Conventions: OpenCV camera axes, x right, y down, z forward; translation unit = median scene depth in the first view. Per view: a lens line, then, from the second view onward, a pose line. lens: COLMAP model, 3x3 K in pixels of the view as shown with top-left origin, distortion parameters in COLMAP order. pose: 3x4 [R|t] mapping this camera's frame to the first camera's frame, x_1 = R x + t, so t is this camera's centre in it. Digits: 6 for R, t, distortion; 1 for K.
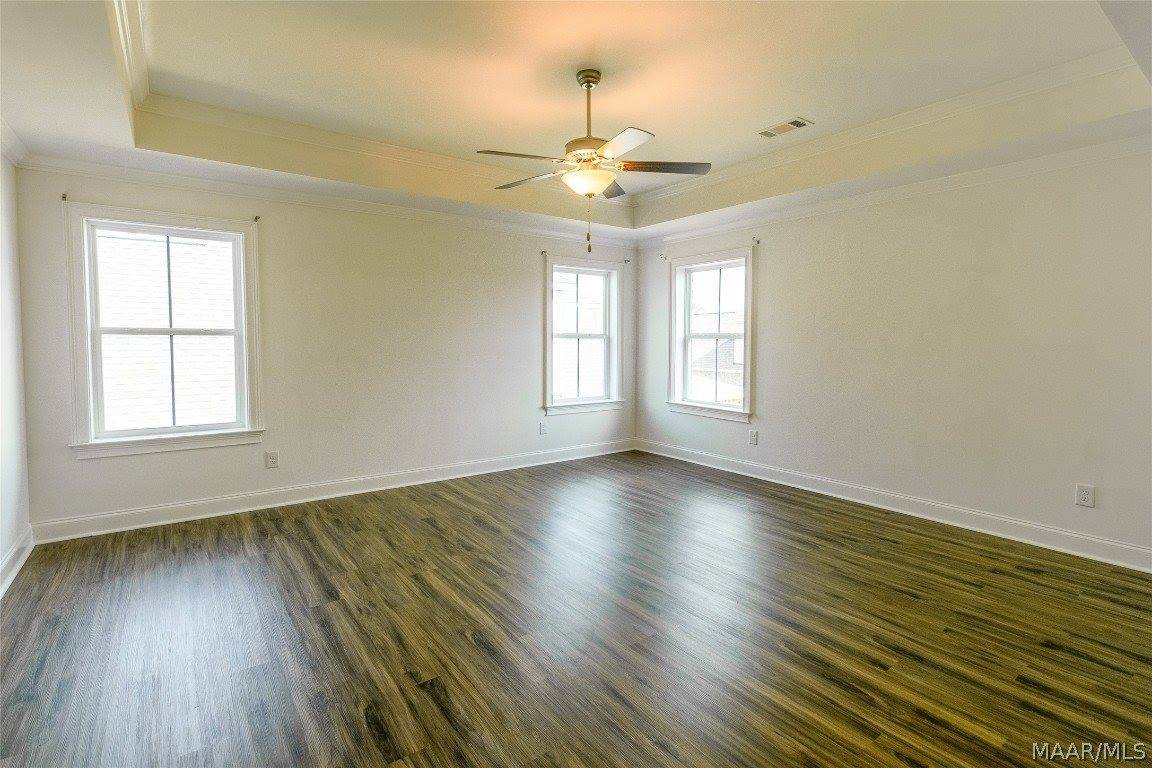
lens RADIAL K [[536.1, 0, 577.1], [0, 536.1, 367.2], [0, 0, 1]] dist [0.001430, 0.000833]
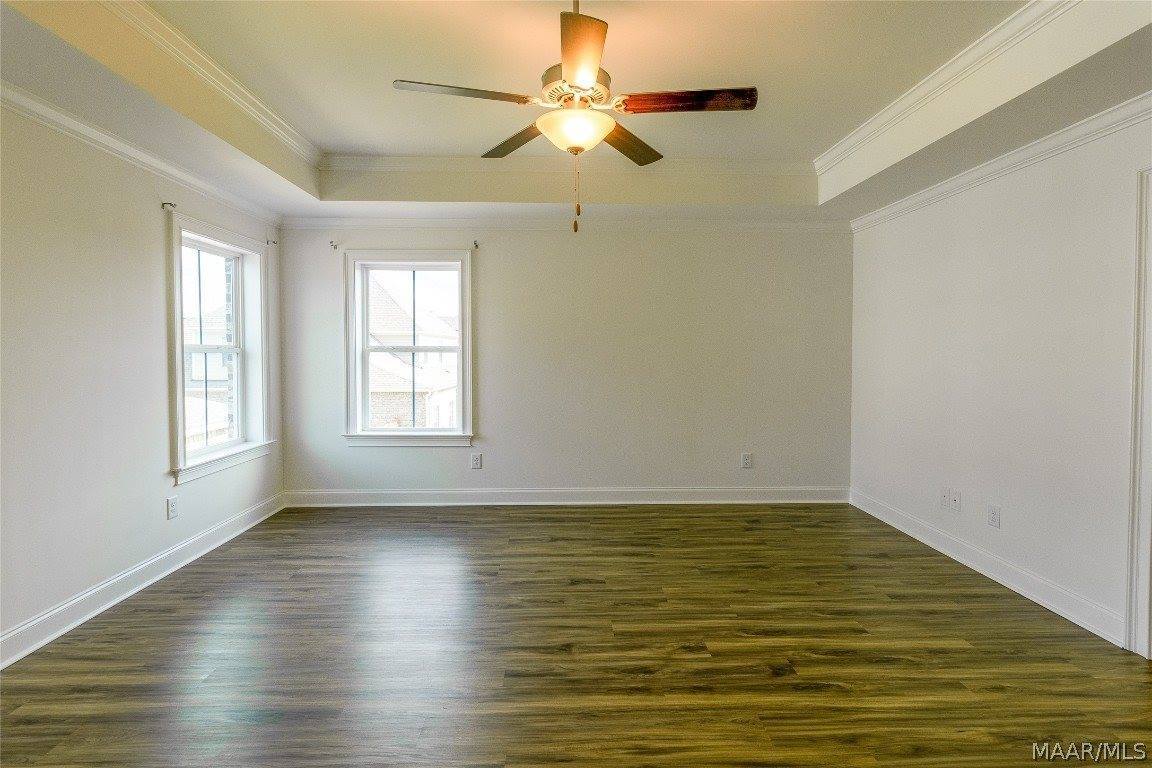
lens RADIAL K [[536.1, 0, 577.1], [0, 536.1, 367.2], [0, 0, 1]] dist [0.001430, 0.000833]
pose [[0.581480, -0.027713, 0.813089, -0.304842], [0.045102, 0.998981, 0.001794, -0.021565], [-0.812310, 0.035629, 0.582137, 0.331575]]
